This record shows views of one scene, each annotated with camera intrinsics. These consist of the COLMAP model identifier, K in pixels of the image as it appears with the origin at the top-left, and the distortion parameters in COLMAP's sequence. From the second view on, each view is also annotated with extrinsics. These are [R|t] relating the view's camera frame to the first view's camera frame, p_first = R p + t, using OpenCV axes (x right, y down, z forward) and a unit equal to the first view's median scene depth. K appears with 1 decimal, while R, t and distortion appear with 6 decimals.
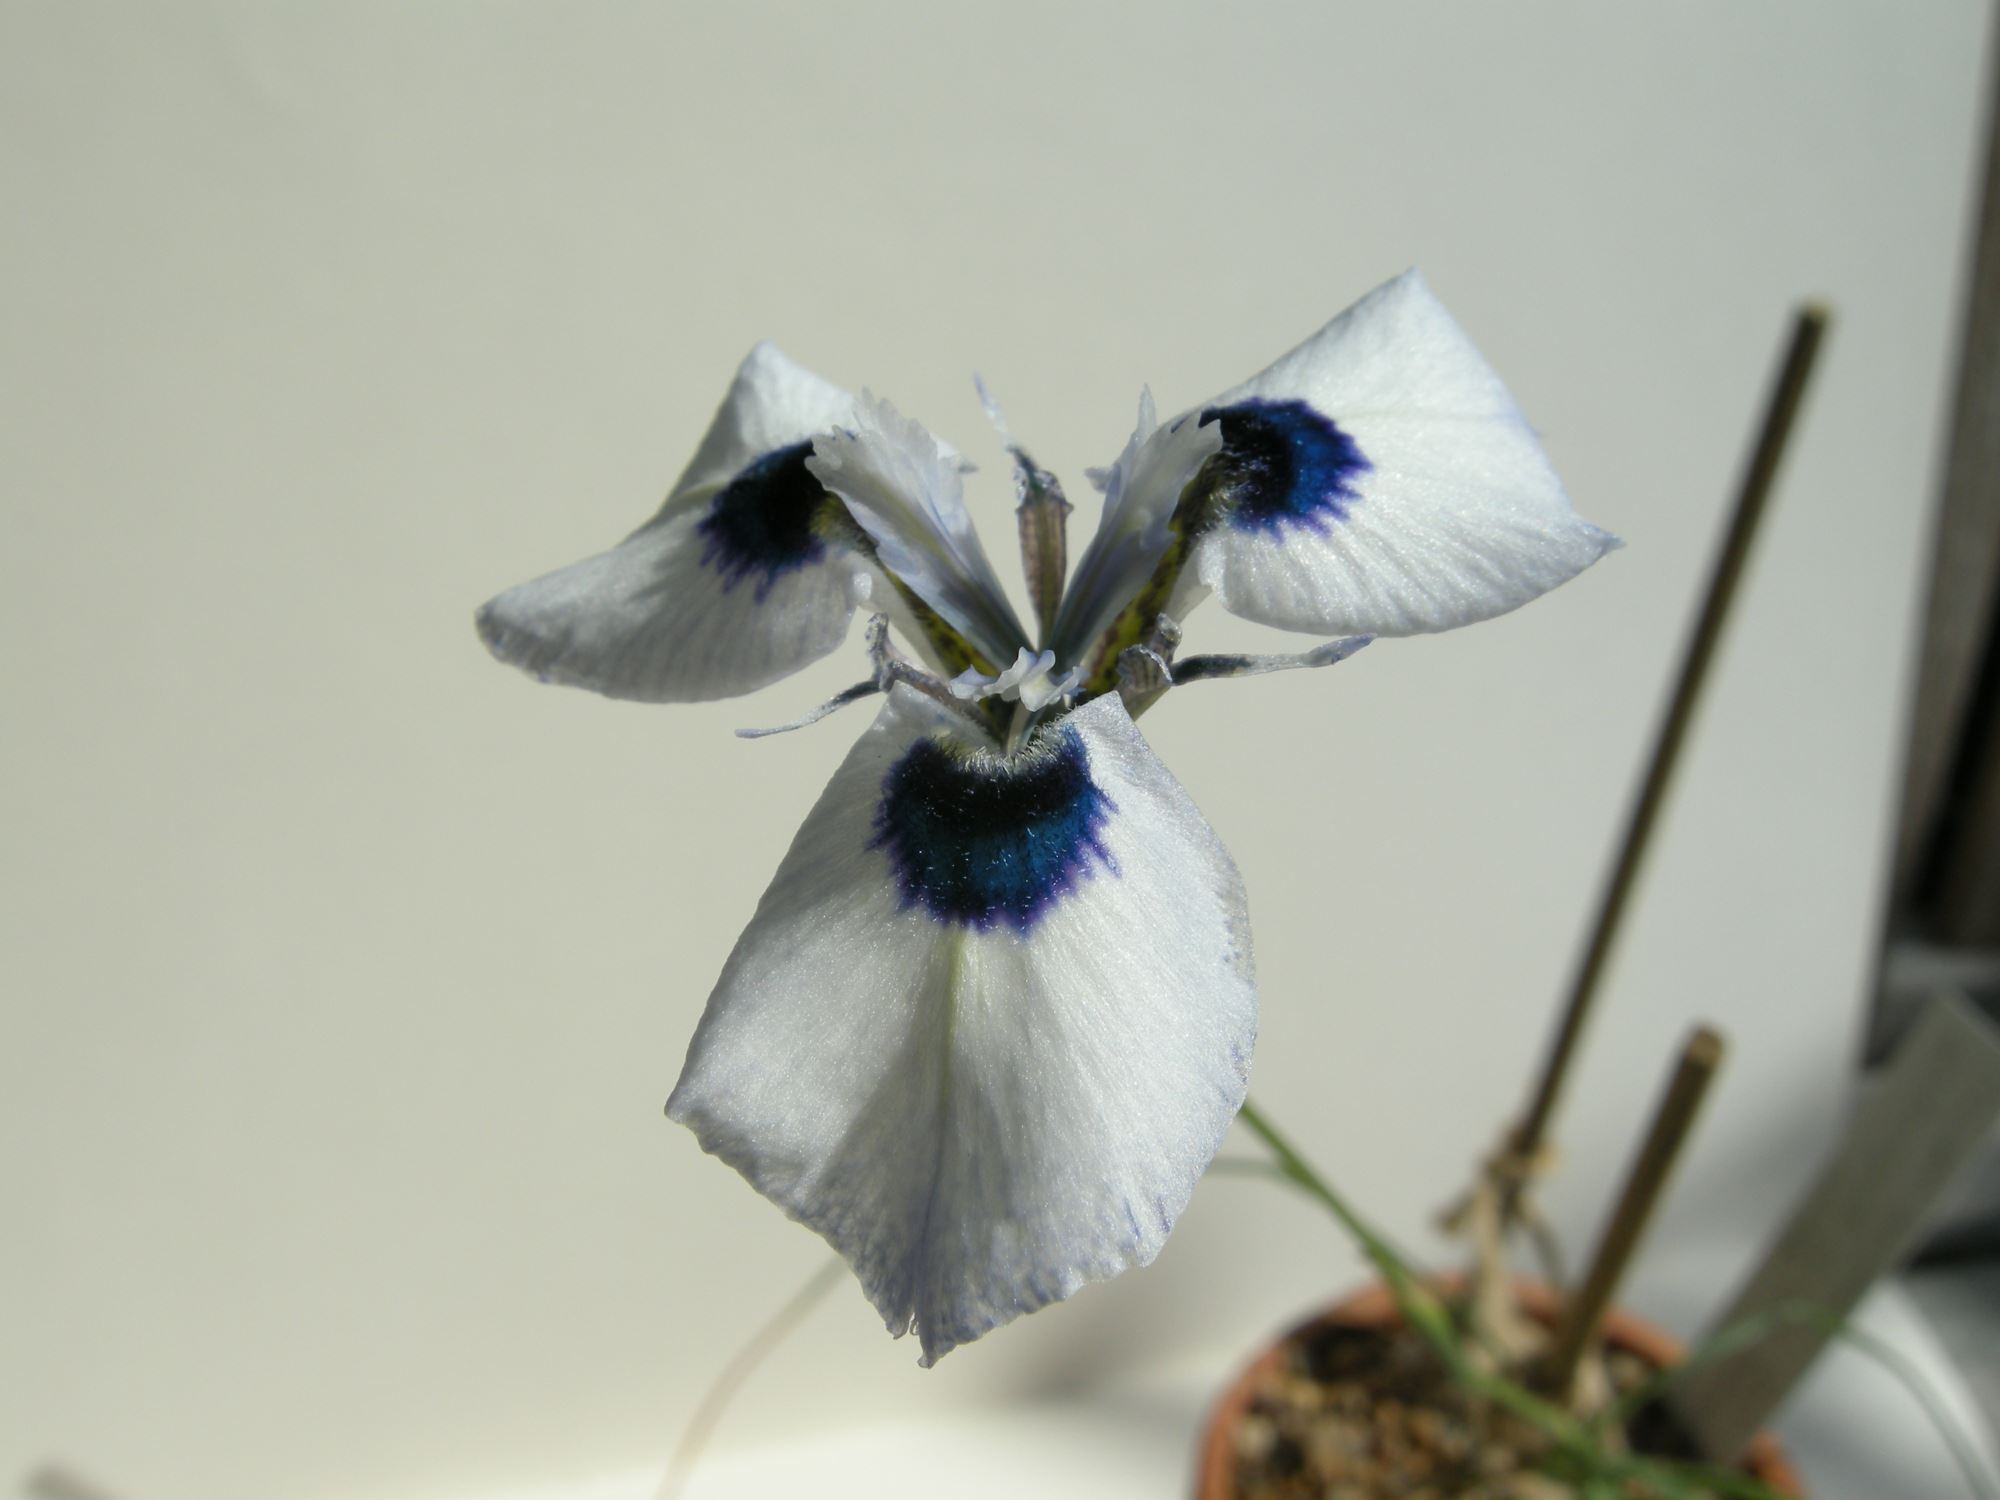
lens RADIAL K [[2075.9, 0, 1000.0], [0, 2075.9, 750.0], [0, 0, 1]] dist [-0.163695, 0.038705]
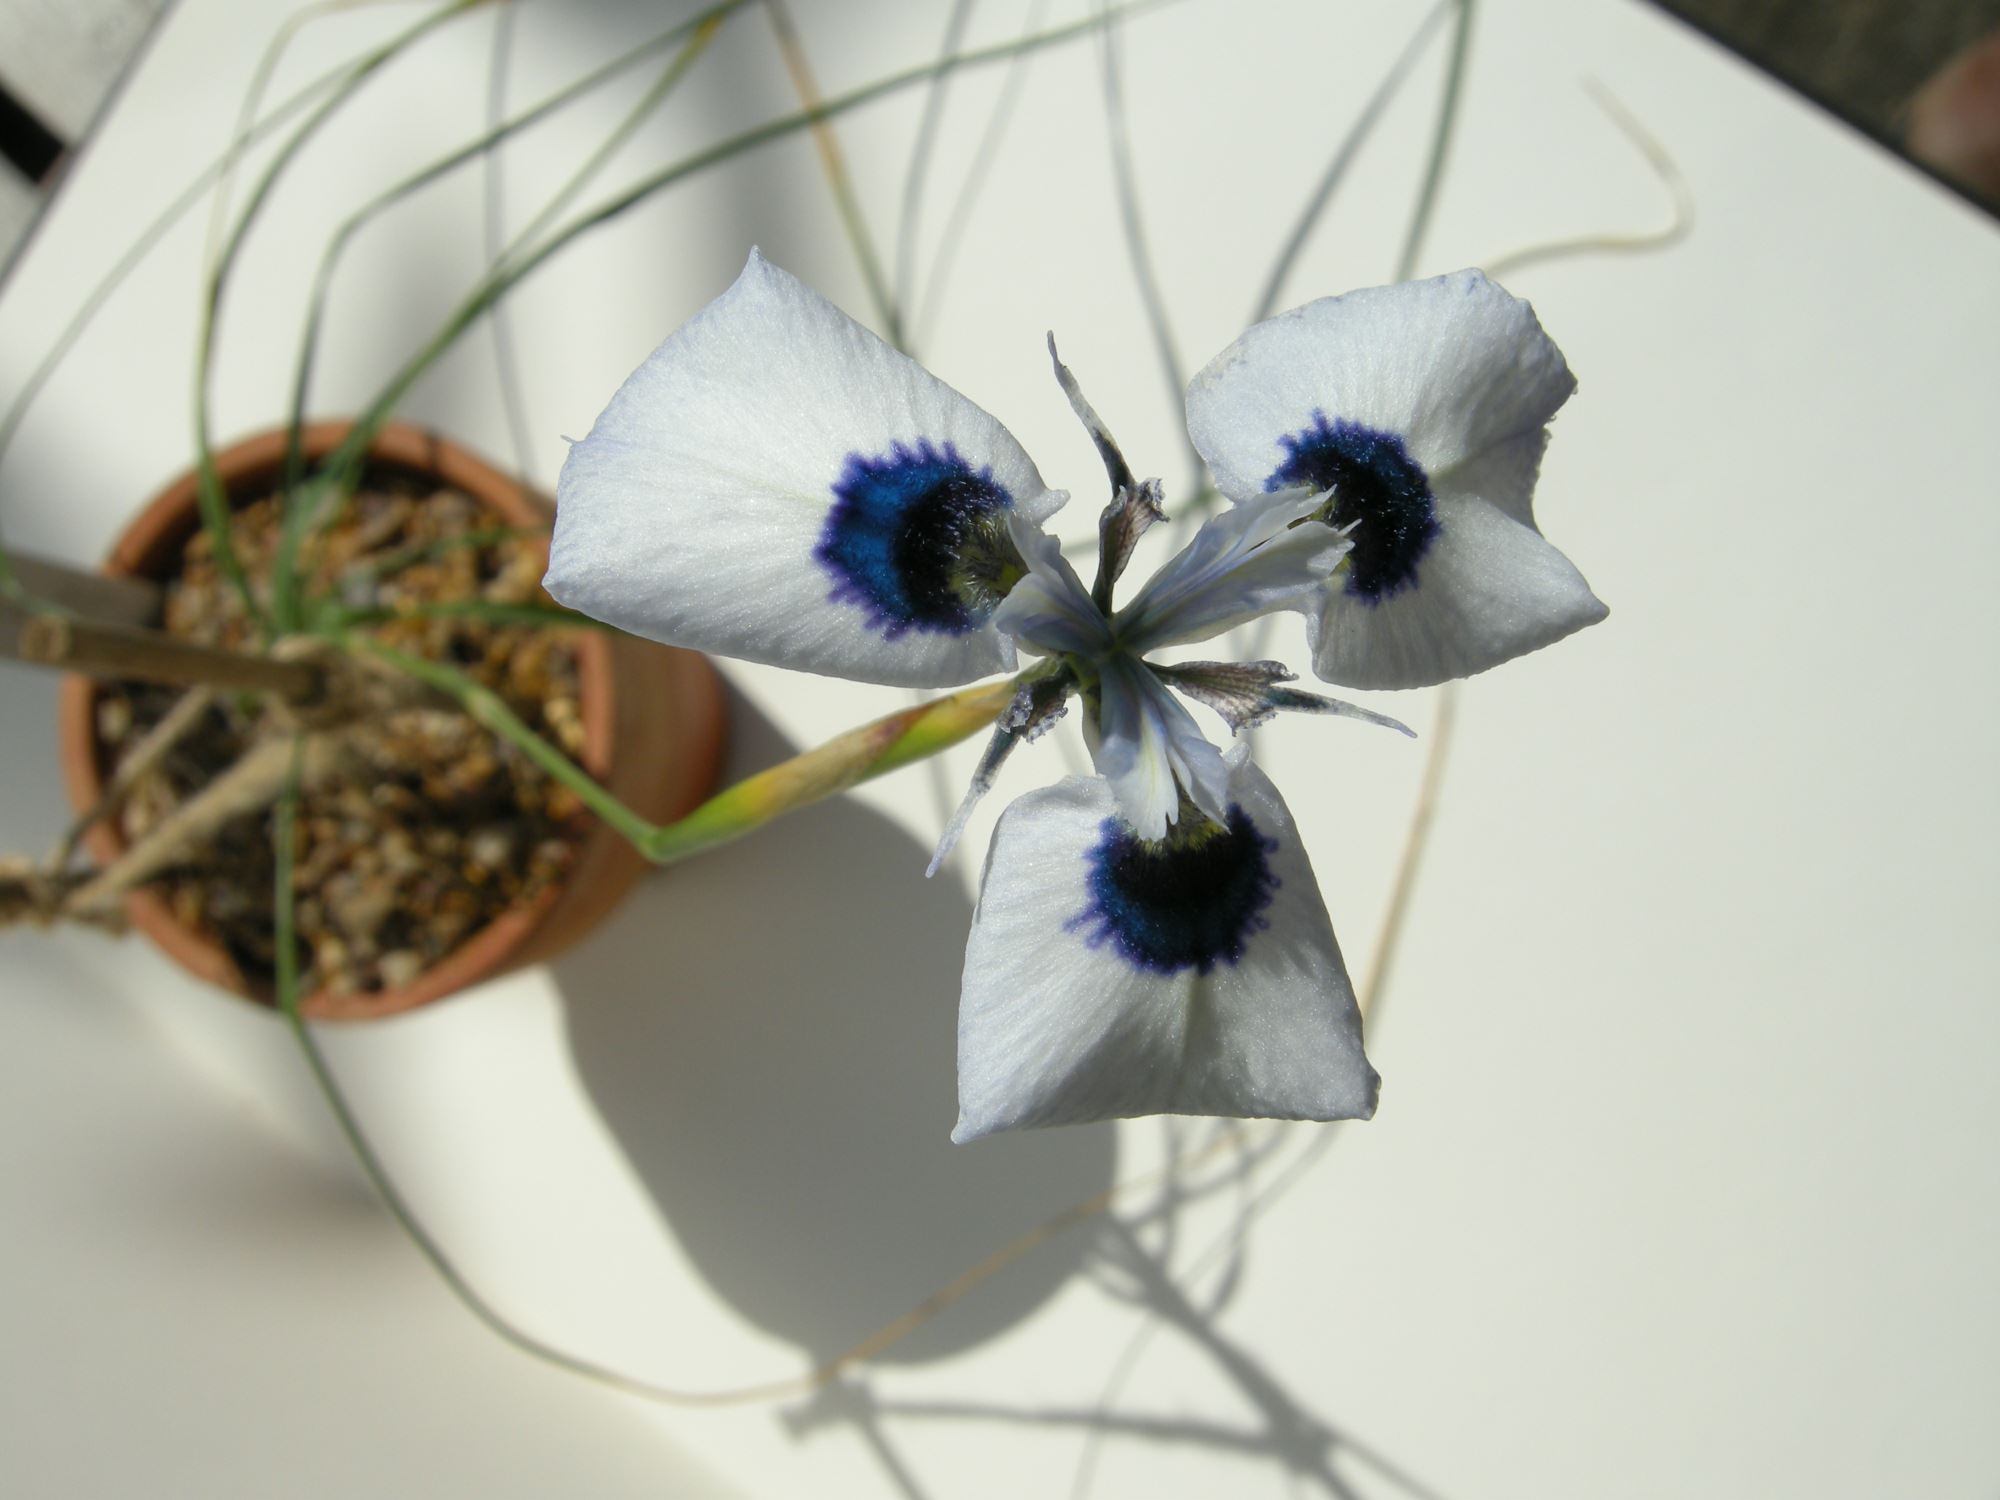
lens RADIAL K [[2075.9, 0, 1000.0], [0, 2075.9, 750.0], [0, 0, 1]] dist [-0.163695, 0.038705]
pose [[-0.628305, -0.777679, 0.021170, -0.008297], [0.565132, -0.437543, 0.699416, -0.935848], [-0.534658, 0.451410, 0.714401, 0.277782]]
